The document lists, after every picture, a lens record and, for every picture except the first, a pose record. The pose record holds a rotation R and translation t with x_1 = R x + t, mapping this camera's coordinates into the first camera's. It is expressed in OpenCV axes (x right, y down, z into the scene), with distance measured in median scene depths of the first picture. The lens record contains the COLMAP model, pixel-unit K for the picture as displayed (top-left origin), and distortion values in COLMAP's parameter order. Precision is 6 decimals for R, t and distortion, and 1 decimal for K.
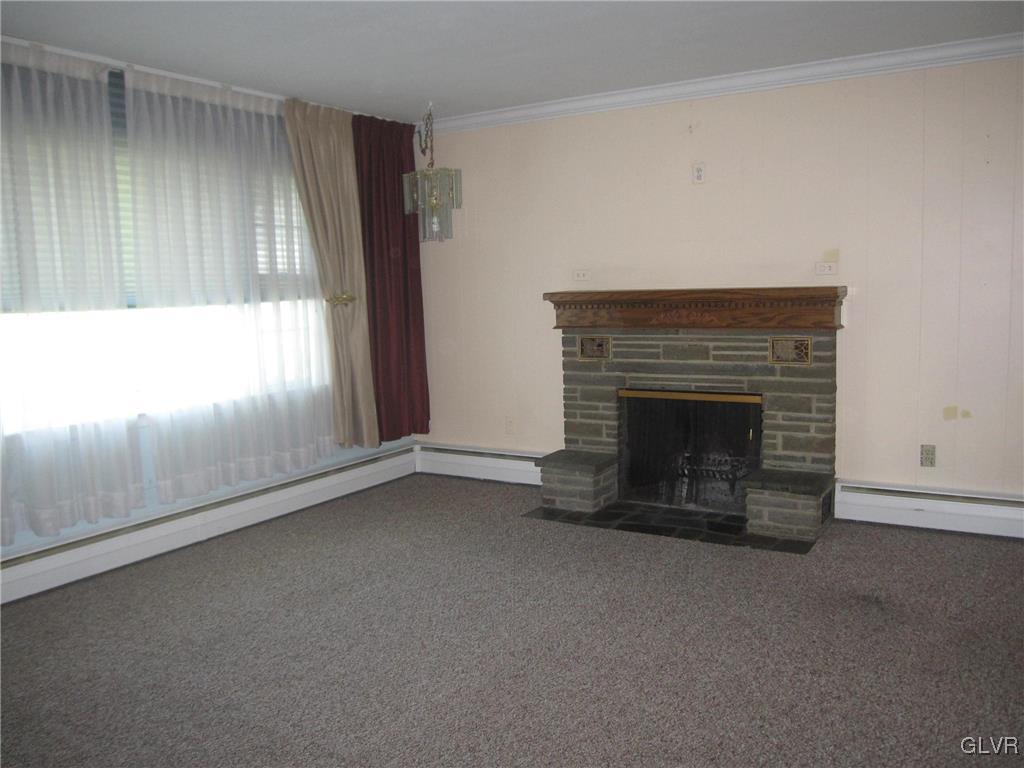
lens RADIAL K [[835.0, 0, 515.9], [0, 835.0, 384.5], [0, 0, 1]] dist [-0.084768, 0.018908]
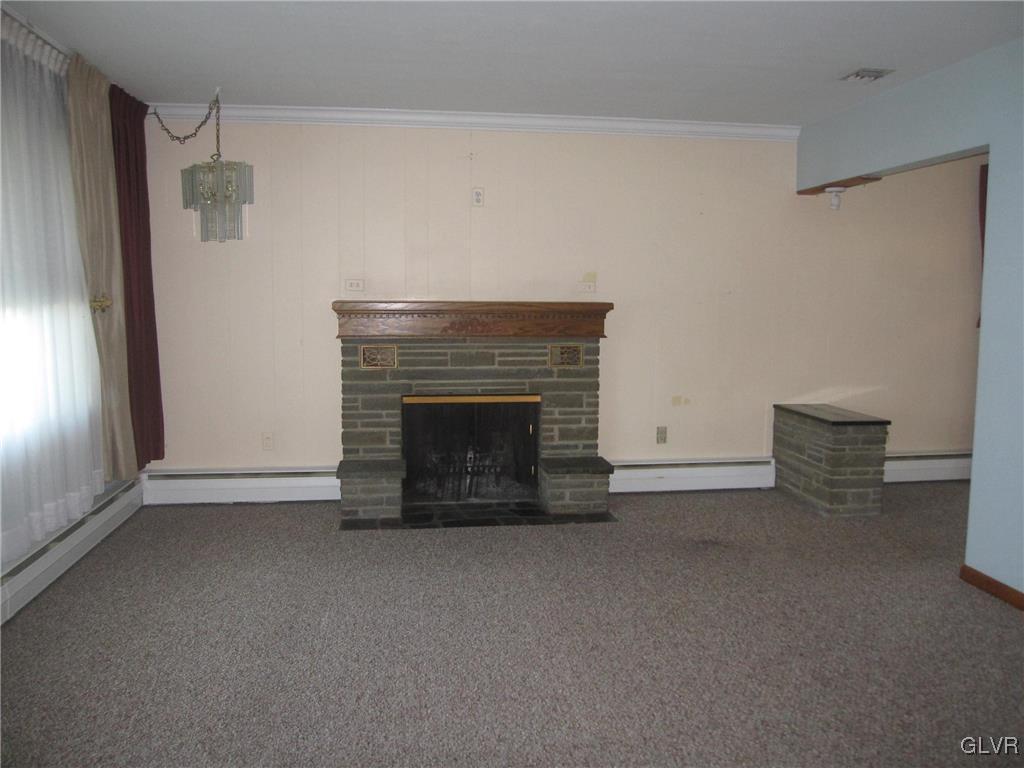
lens RADIAL K [[835.0, 0, 517.8], [0, 835.0, 383.3], [0, 0, 1]] dist [-0.084768, 0.018908]
pose [[0.765710, -0.033006, 0.642339, -0.466734], [0.045463, 0.998962, -0.002864, -0.001137], [-0.641578, 0.031395, 0.766415, 0.124270]]
